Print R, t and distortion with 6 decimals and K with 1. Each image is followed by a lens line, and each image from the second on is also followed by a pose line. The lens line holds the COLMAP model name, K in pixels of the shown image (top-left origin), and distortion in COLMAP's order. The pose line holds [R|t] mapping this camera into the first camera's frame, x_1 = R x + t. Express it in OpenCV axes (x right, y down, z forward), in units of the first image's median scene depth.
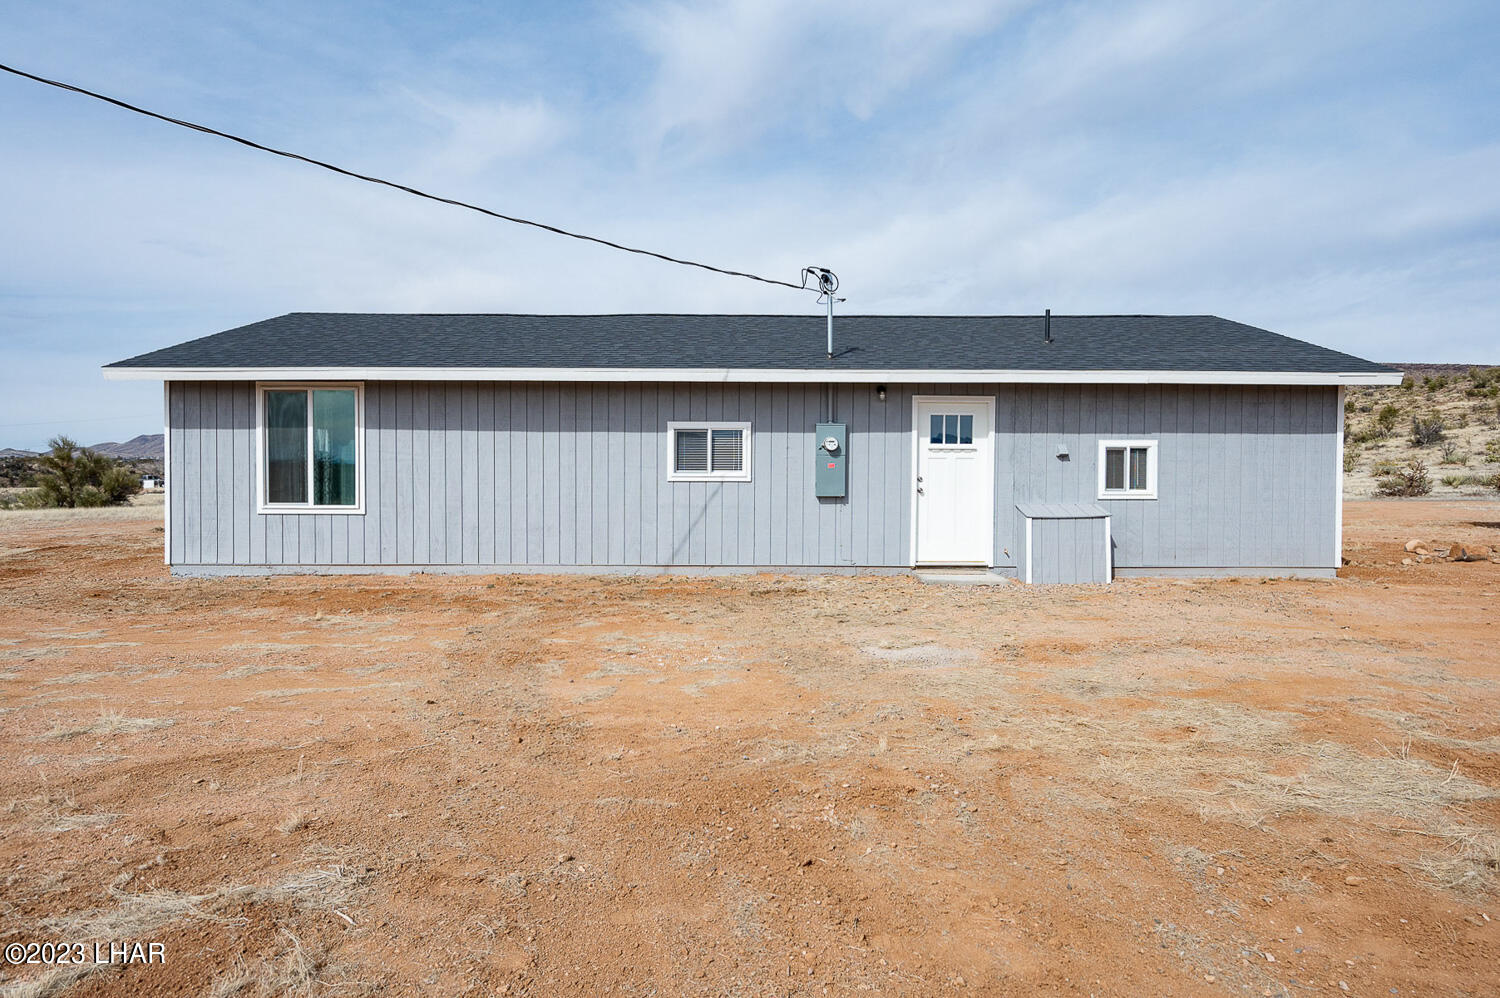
lens RADIAL K [[827.7, 0, 749.2], [0, 827.7, 507.0], [0, 0, 1]] dist [0.008439, 0.000409]
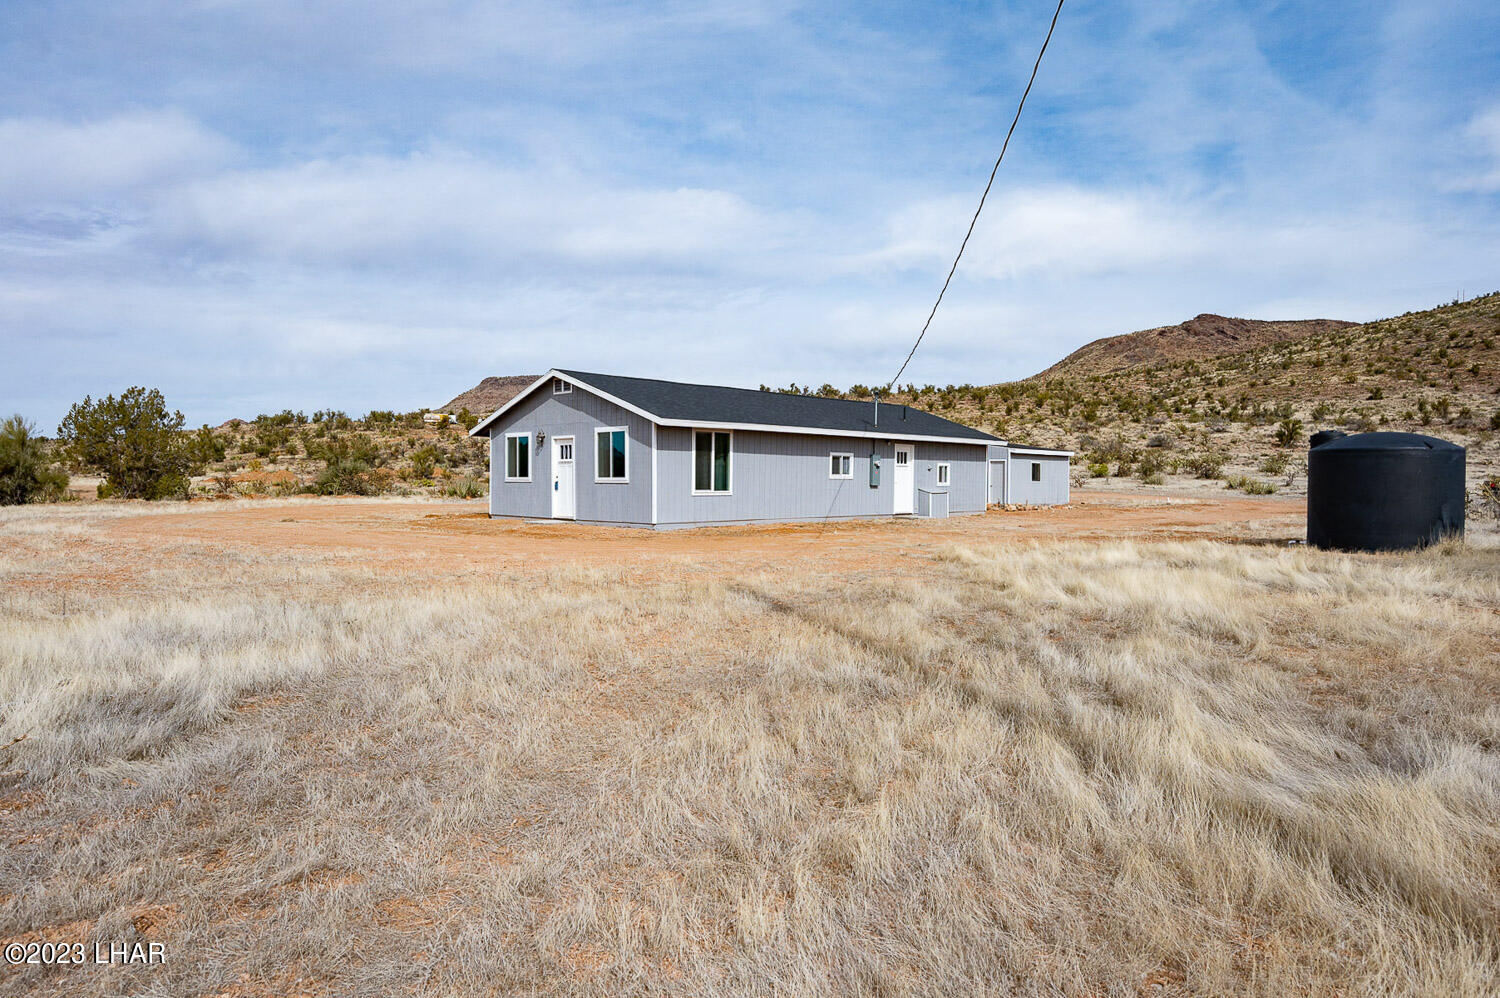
lens RADIAL K [[912.3, 0, 750.9], [0, 912.3, 492.8], [0, 0, 1]] dist [0.000418, 0.000231]
pose [[0.703956, -0.011163, 0.710156, -1.995999], [0.011963, 0.999921, 0.003859, -0.005756], [-0.710143, 0.005779, 0.704034, -0.580369]]
